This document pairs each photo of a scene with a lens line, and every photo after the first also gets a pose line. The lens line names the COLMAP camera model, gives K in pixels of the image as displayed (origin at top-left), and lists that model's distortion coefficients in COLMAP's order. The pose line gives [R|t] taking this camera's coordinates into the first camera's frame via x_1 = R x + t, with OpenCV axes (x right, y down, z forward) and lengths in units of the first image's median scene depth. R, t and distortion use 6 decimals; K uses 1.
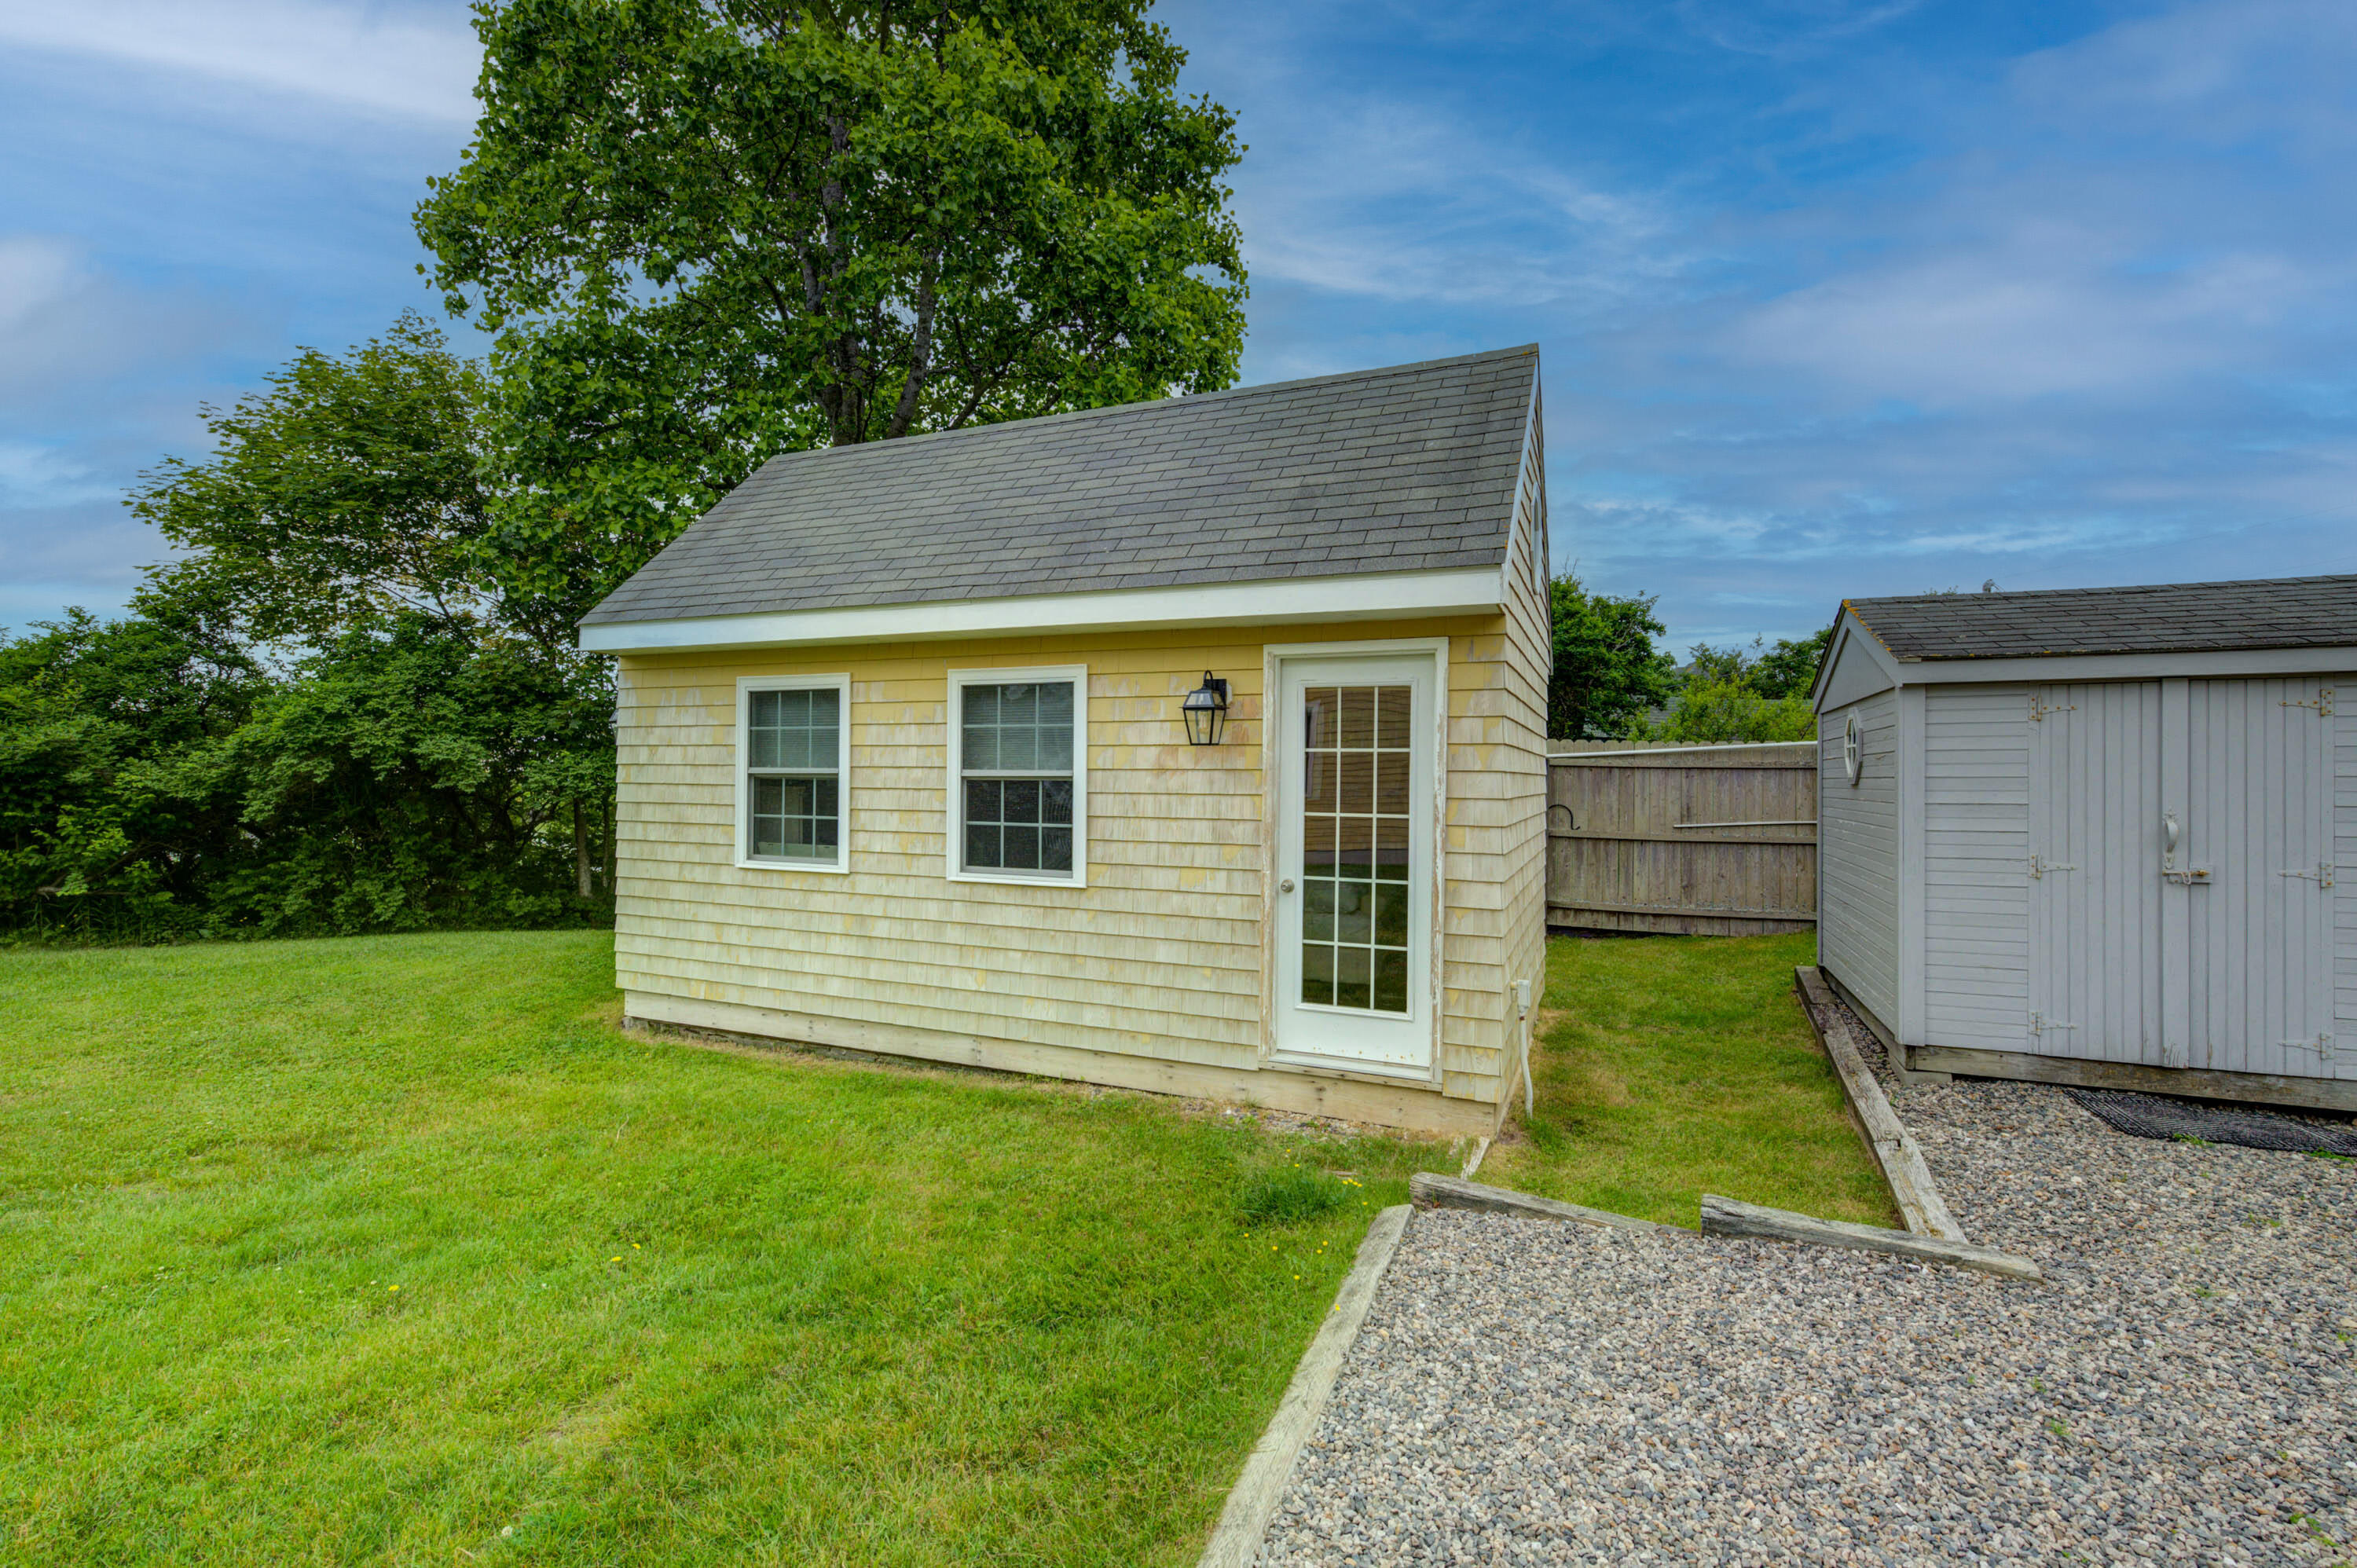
lens RADIAL K [[1034.0, 0, 1177.8], [0, 1034.0, 783.7], [0, 0, 1]] dist [0.002555, -0.004765]
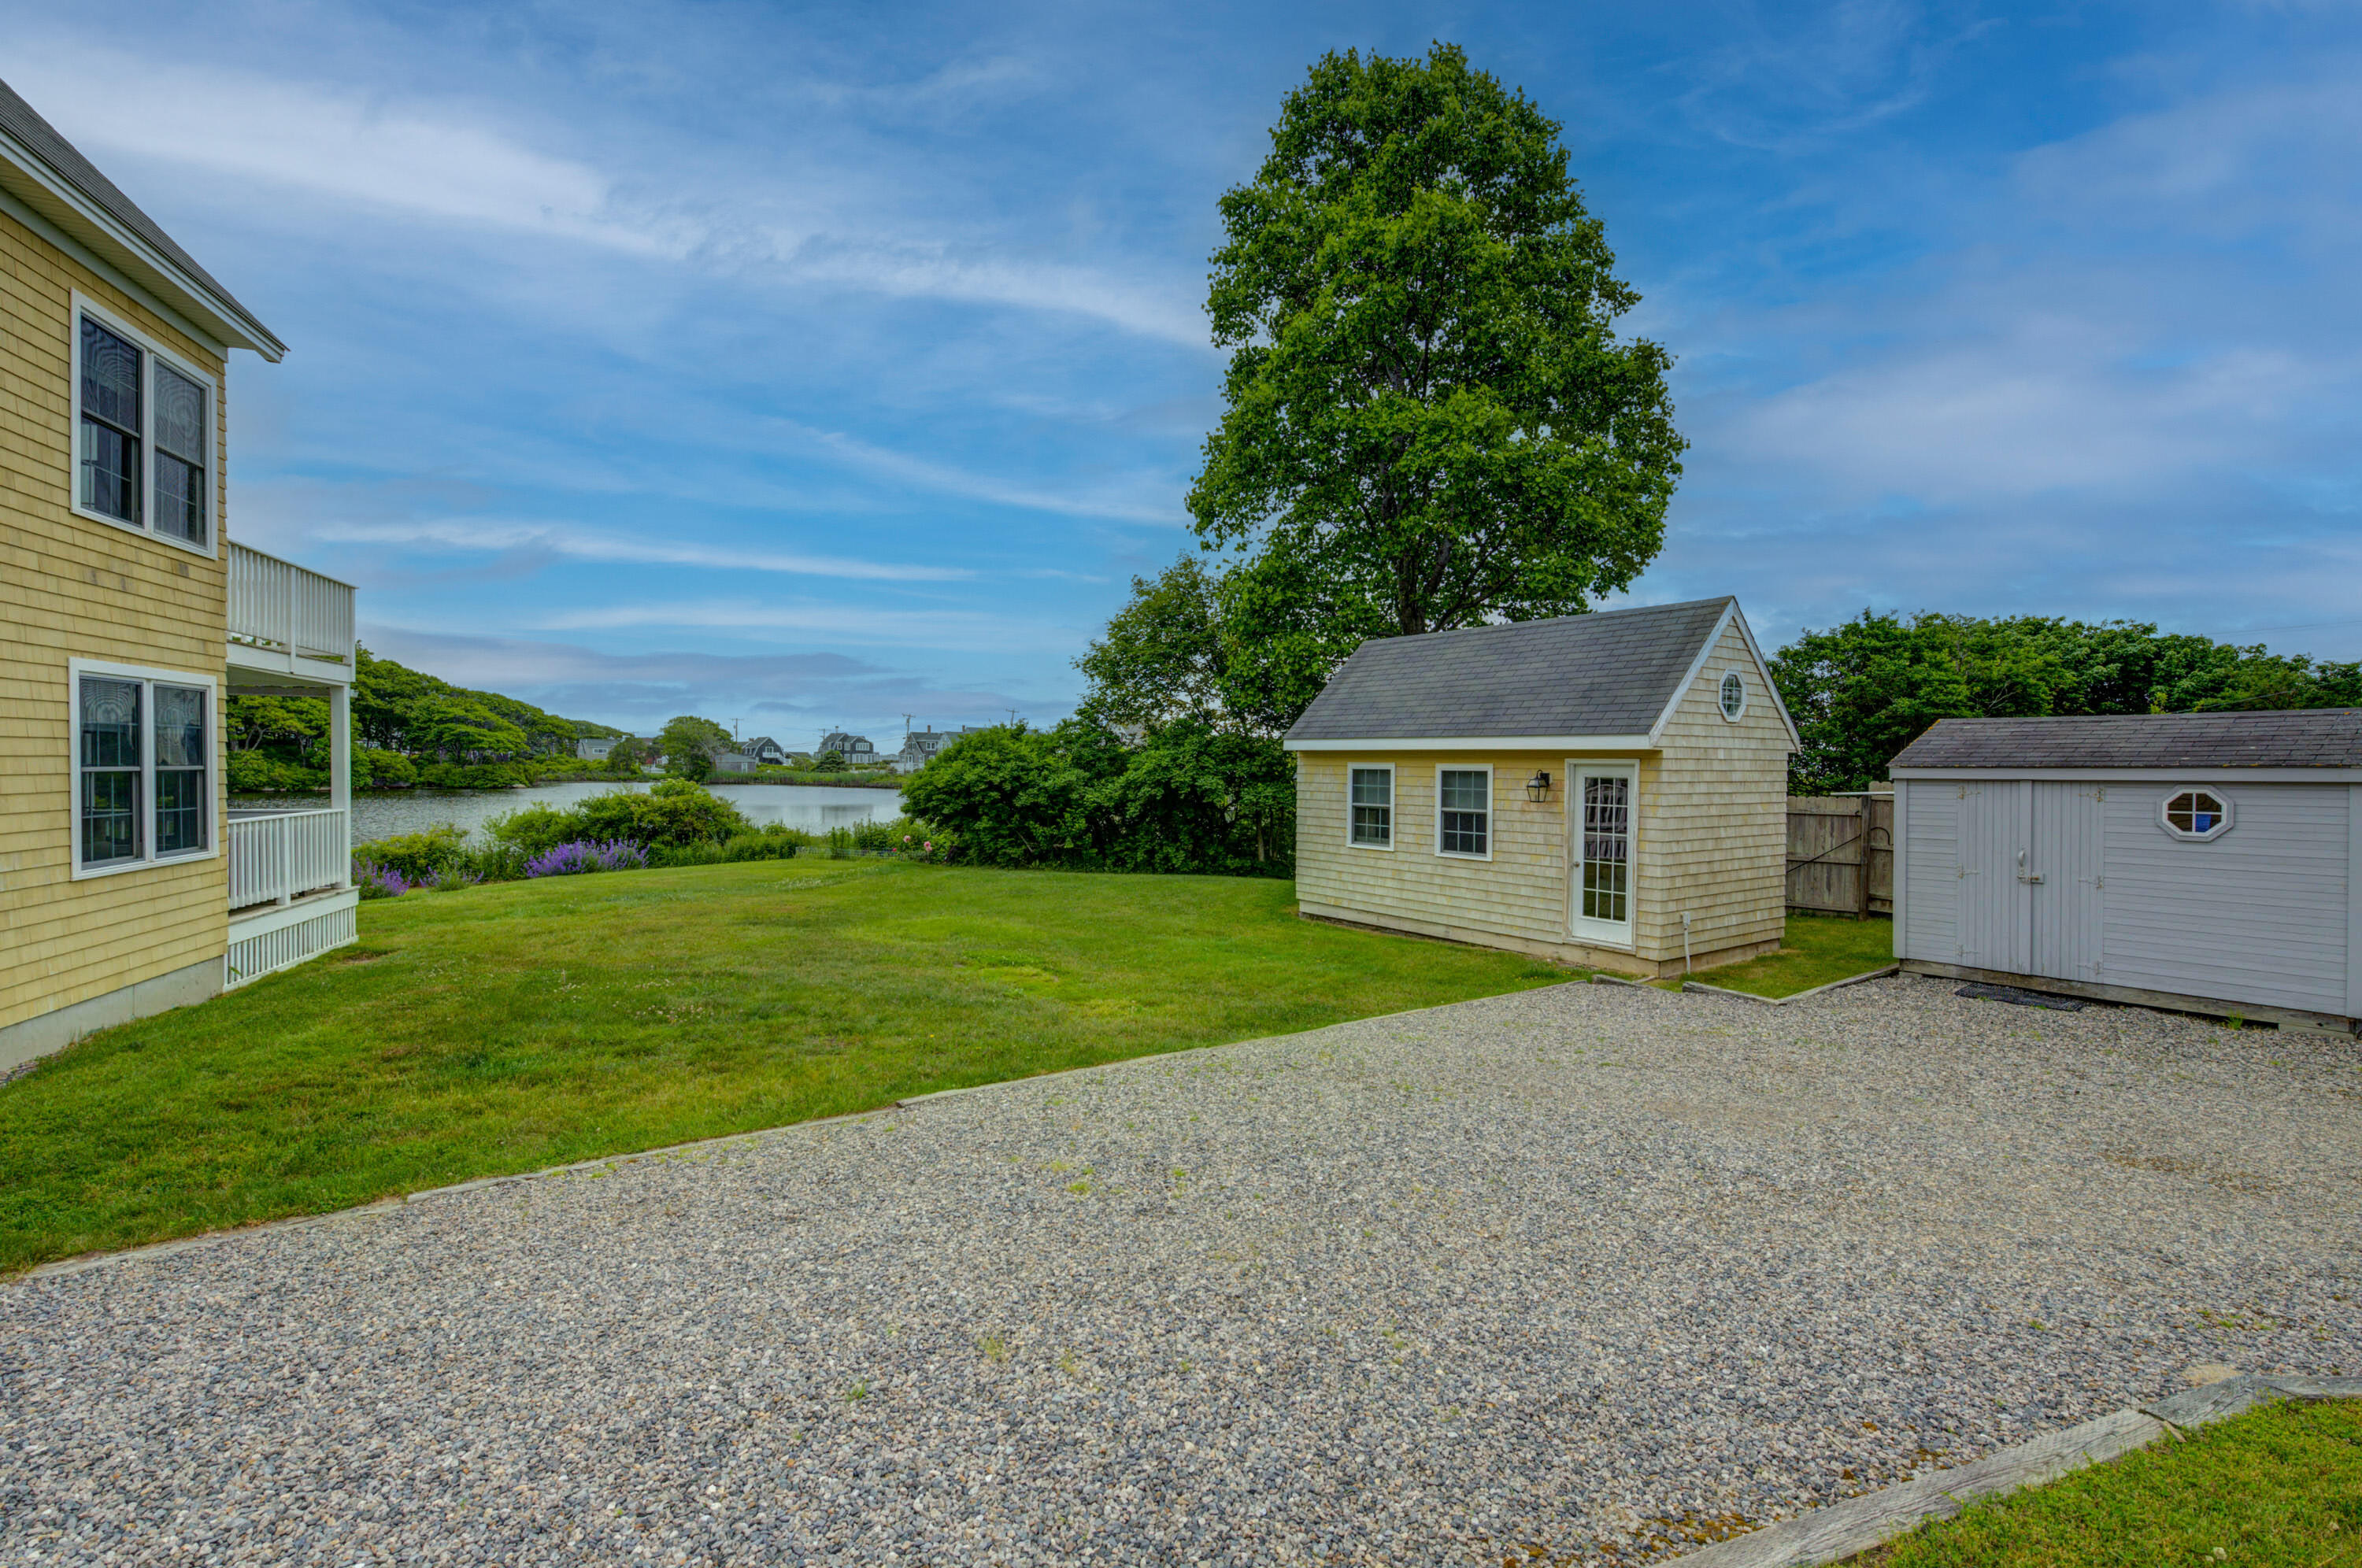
lens RADIAL K [[1036.1, 0, 1180.9], [0, 1036.1, 782.0], [0, 0, 1]] dist [0.002555, -0.004765]
pose [[0.854250, 0.007455, -0.519808, 0.446568], [-0.003506, 0.999957, 0.008580, -0.080264], [0.519850, -0.005507, 0.854240, -1.142250]]
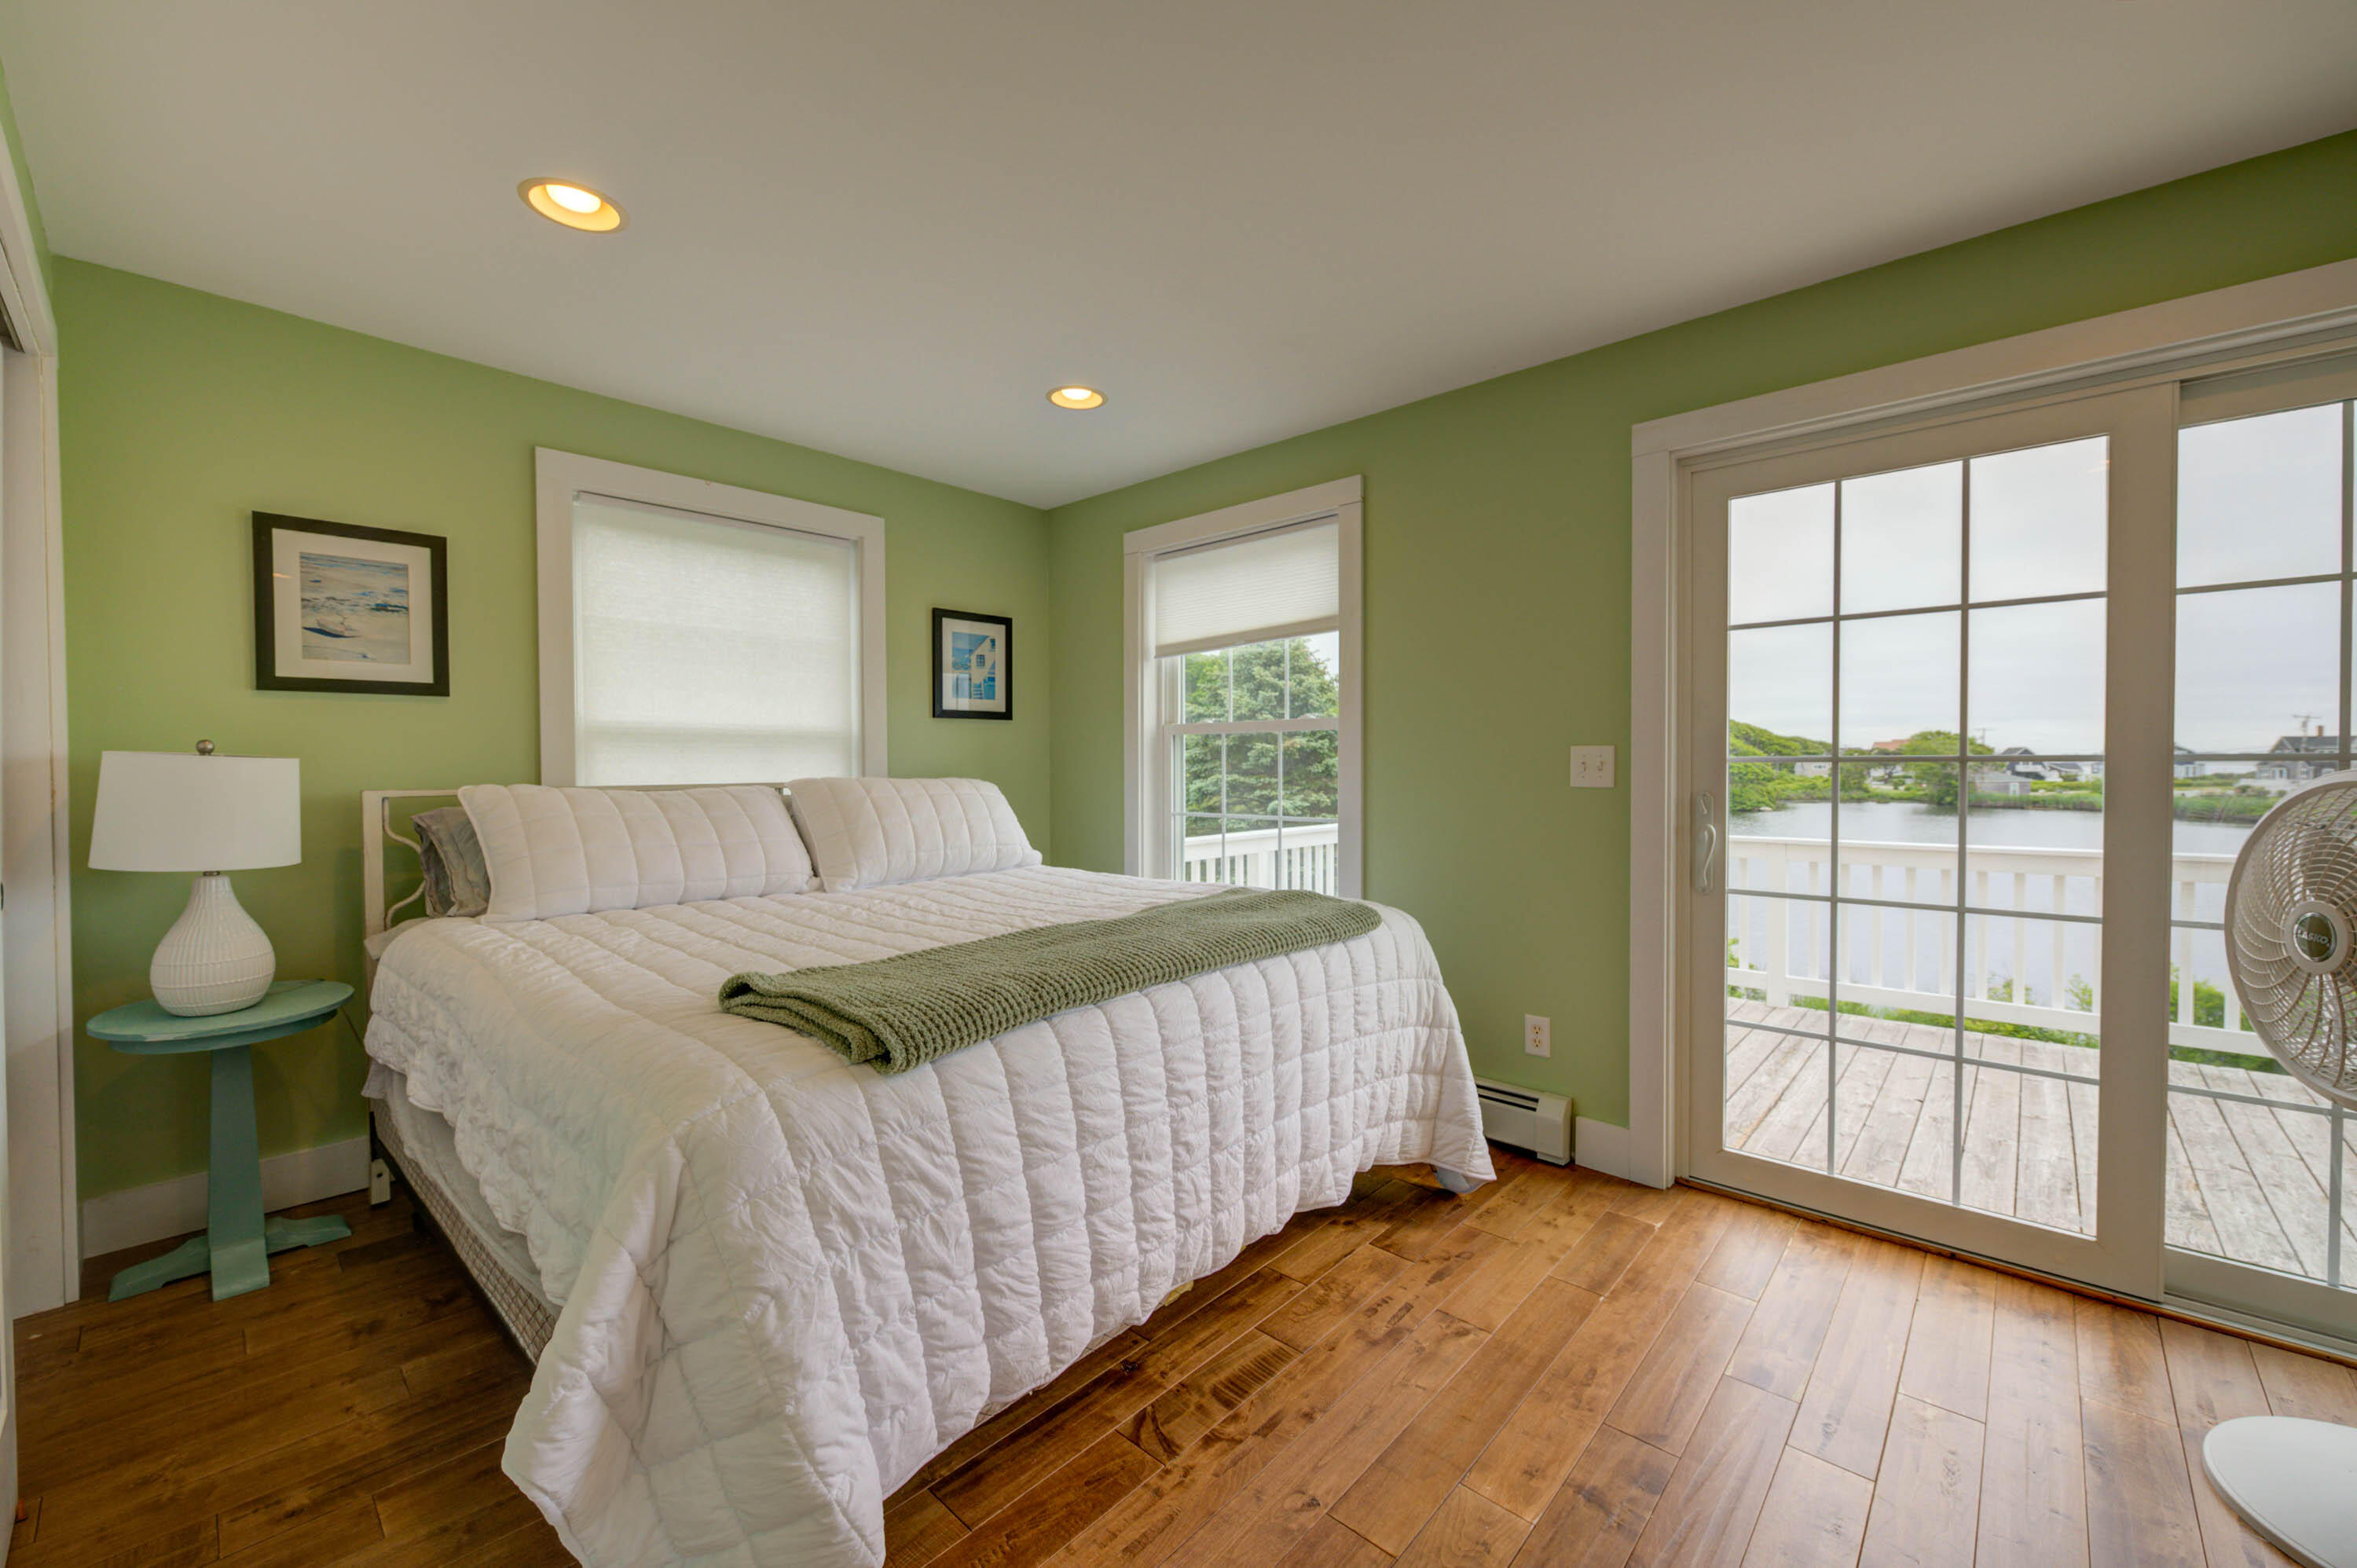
lens RADIAL K [[932.5, 0, 1179.3], [0, 932.5, 779.0], [0, 0, 1]] dist [-0.000058, -0.003324]
pose [[-0.060601, 0.004525, -0.998152, -1.510776], [-0.001598, 0.999988, 0.004630, -0.464956], [0.998161, 0.001875, -0.060593, -1.334143]]
